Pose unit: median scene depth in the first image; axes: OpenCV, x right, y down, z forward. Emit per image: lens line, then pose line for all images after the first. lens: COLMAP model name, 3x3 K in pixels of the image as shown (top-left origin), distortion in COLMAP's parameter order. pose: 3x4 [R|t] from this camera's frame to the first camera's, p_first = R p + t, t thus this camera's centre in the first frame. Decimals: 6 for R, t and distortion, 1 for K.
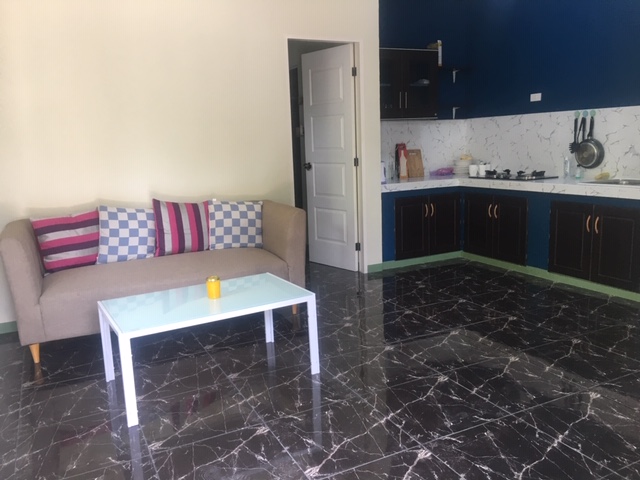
lens RADIAL K [[535.6, 0, 320.0], [0, 535.6, 240.0], [0, 0, 1]] dist [0.000295, -0.001322]
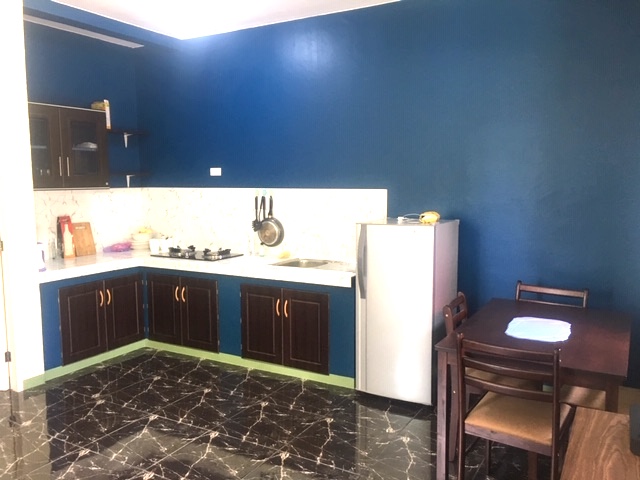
lens RADIAL K [[533.9, 0, 320.0], [0, 533.9, 240.0], [0, 0, 1]] dist [0.098886, -0.112402]
pose [[0.831748, -0.029831, 0.554351, 0.015856], [0.075565, 0.995345, -0.059816, -0.073252], [-0.549986, 0.091641, 0.830131, 0.099196]]
